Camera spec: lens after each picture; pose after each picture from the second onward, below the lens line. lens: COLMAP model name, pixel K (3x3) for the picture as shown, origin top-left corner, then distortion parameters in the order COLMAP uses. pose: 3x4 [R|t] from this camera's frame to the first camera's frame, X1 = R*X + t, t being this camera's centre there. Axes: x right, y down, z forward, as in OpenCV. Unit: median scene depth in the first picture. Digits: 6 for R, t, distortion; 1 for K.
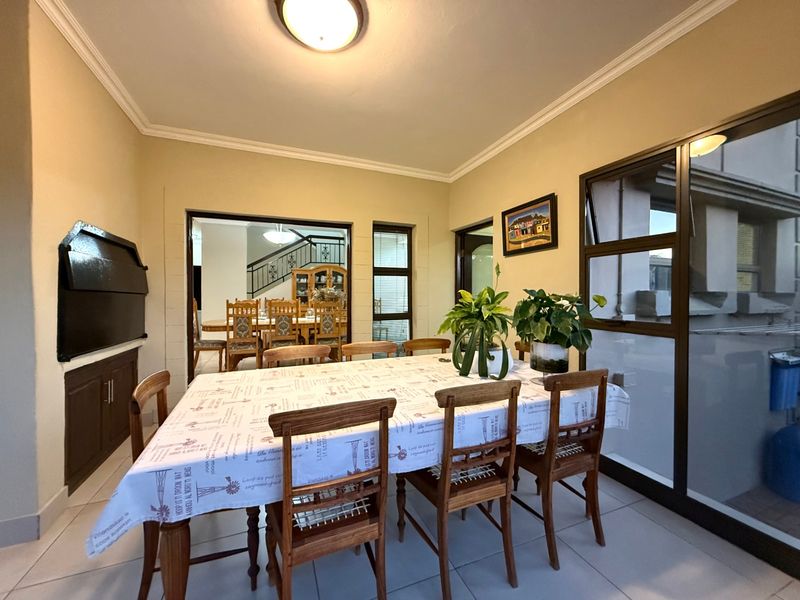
lens RADIAL K [[319.8, 0, 399.9], [0, 319.8, 299.9], [0, 0, 1]] dist [-0.006558, -0.000522]
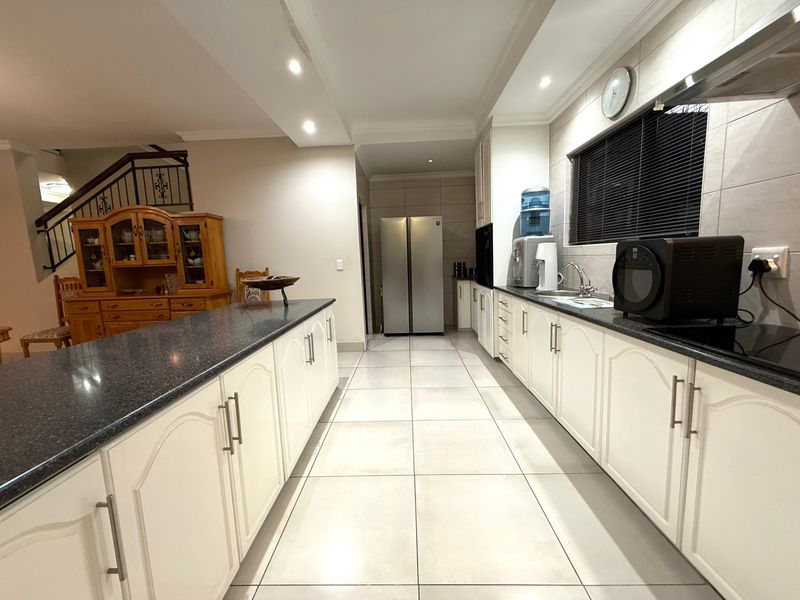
lens RADIAL K [[319.8, 0, 397.2], [0, 319.8, 296.3], [0, 0, 1]] dist [-0.006558, -0.000522]
pose [[0.918184, 0.011935, -0.395975, 0.348312], [0.036178, 0.992843, 0.113813, -0.013919], [0.394499, -0.118827, 0.911181, 0.698641]]
